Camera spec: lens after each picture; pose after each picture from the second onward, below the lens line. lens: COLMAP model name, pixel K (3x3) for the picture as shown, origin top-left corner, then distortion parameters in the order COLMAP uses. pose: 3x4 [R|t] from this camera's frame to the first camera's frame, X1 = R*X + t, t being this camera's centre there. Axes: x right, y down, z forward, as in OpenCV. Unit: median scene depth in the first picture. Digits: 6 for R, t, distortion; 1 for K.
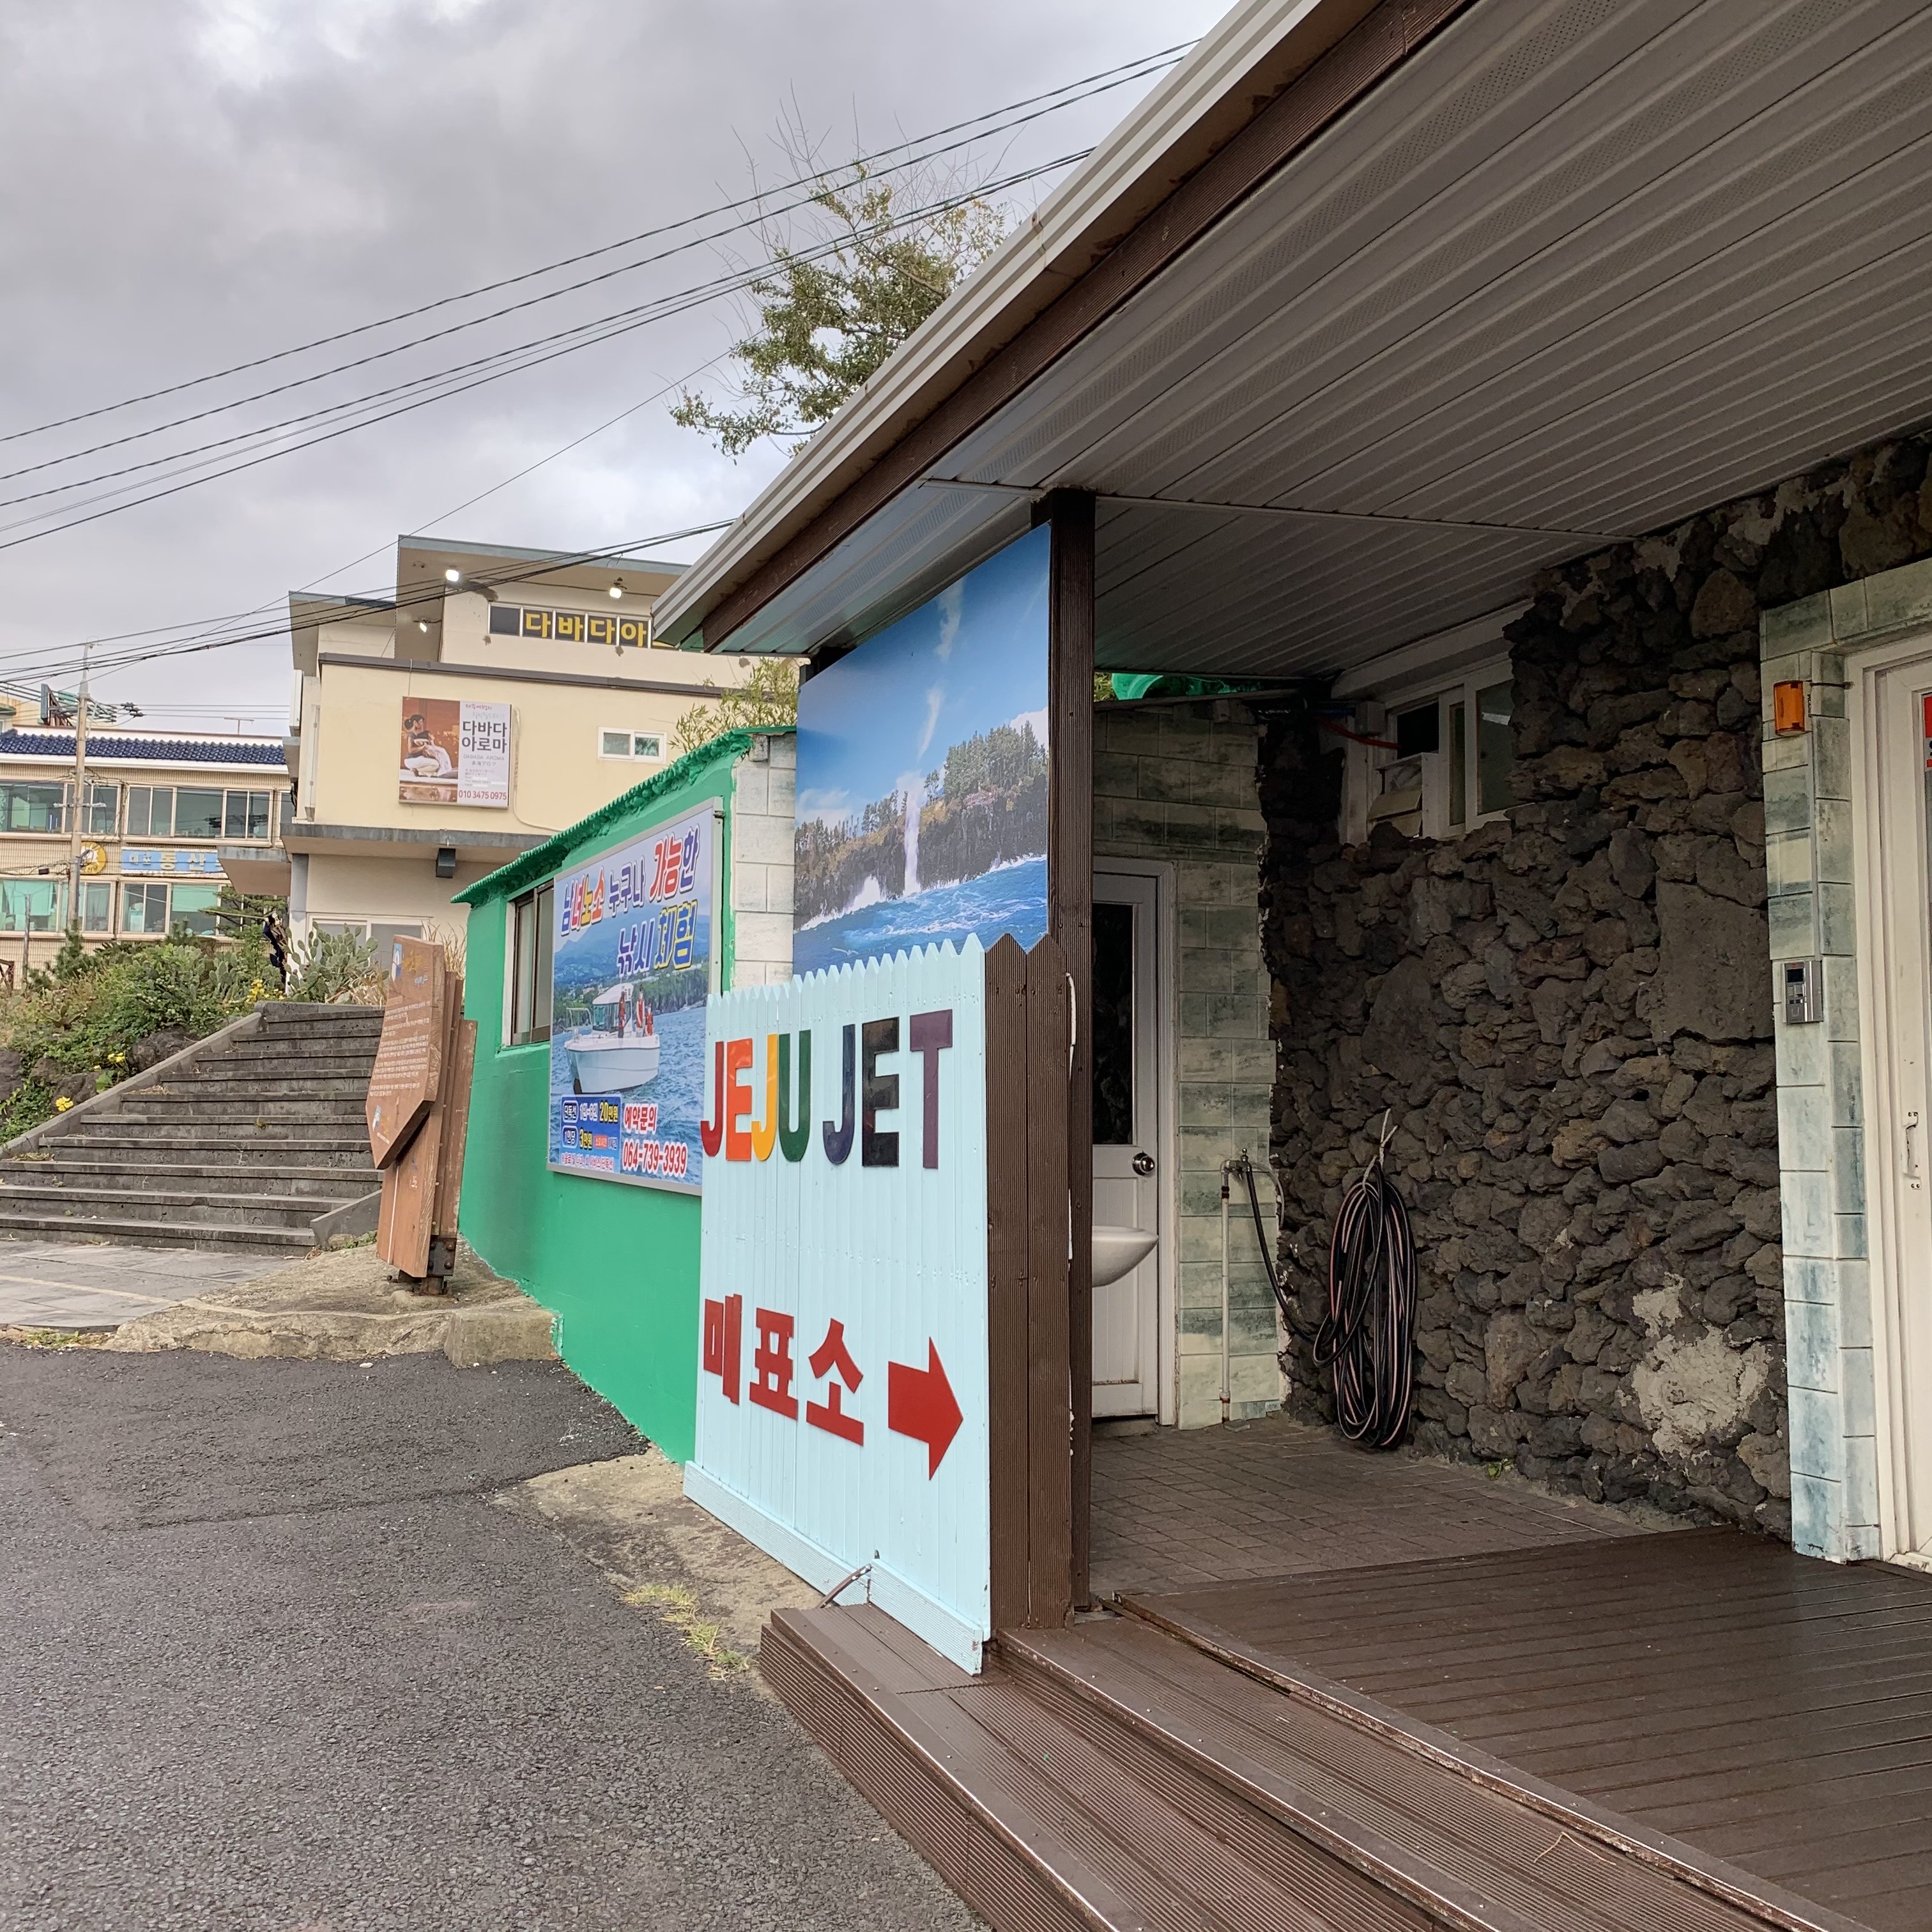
lens RADIAL K [[1973.3, 0, 968.1], [0, 1973.3, 954.3], [0, 0, 1]] dist [0.043020, 0.000000]
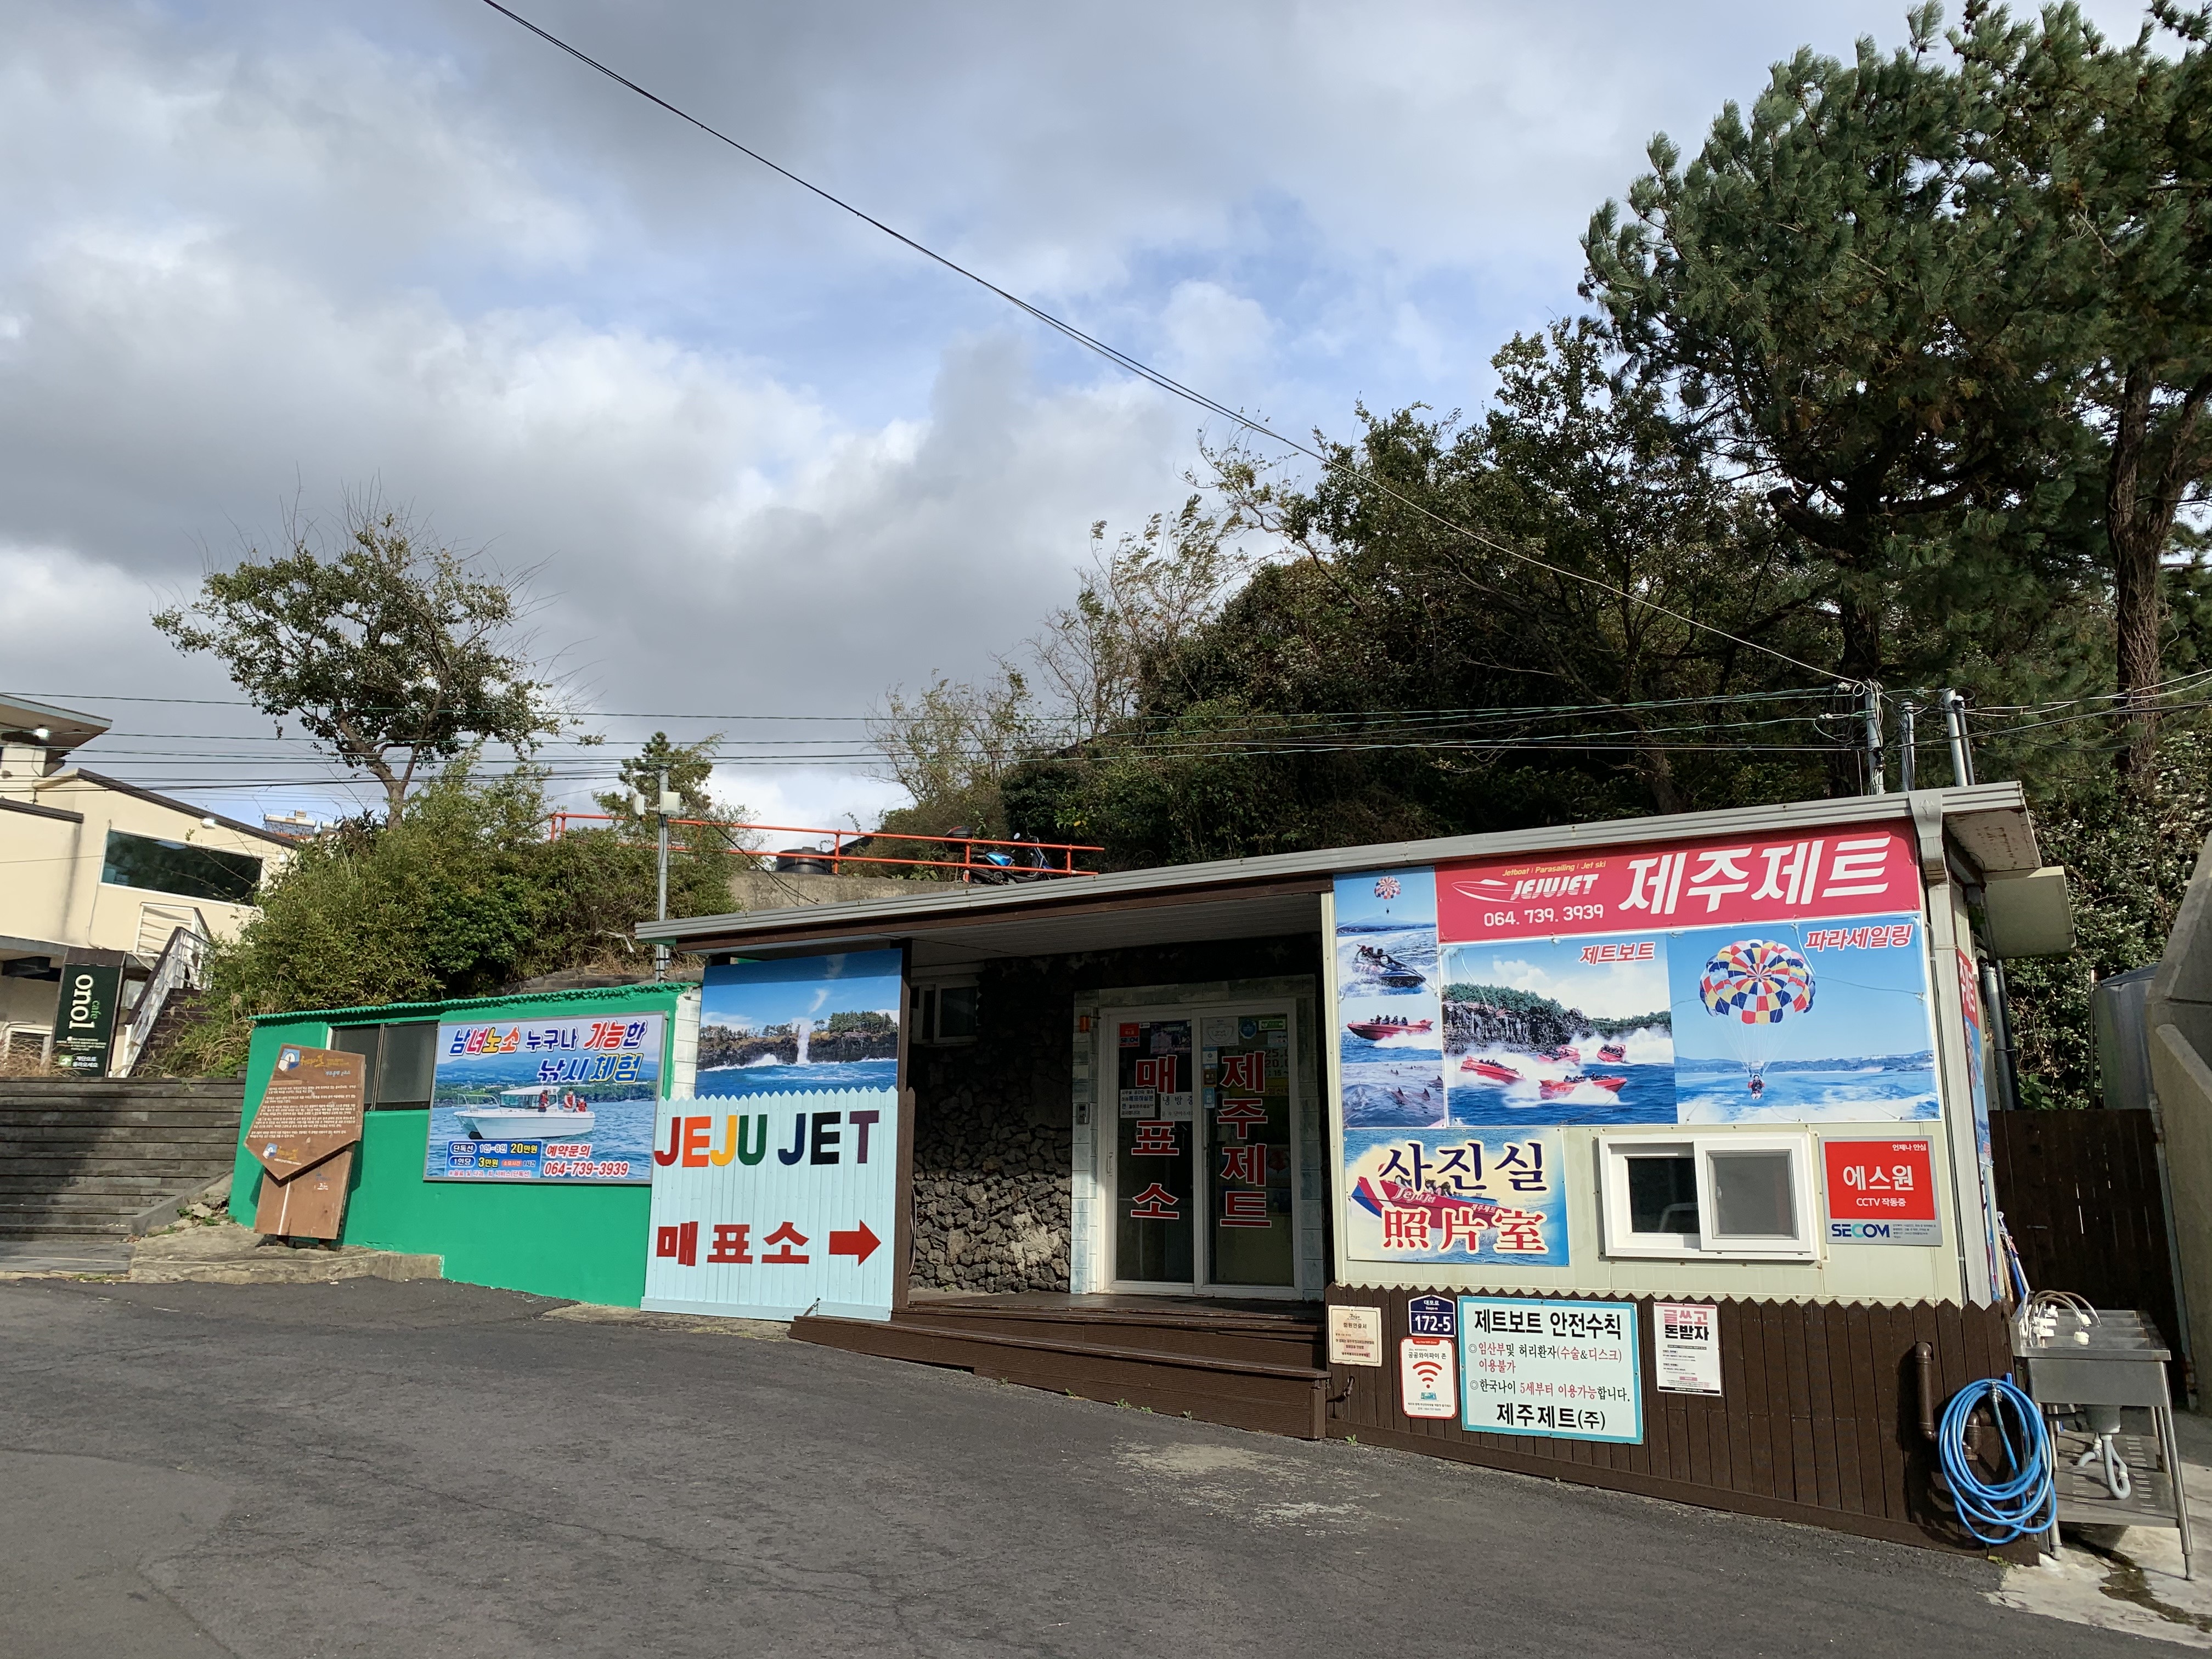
lens RADIAL K [[1685.5, 0, 1108.3], [0, 1685.5, 830.8], [0, 0, 1]] dist [-0.041389, -0.007052]
pose [[0.798916, 0.133319, 0.586480, -1.081756], [-0.052476, 0.986855, -0.152849, -0.016115], [-0.599148, 0.091338, 0.795411, -1.100157]]
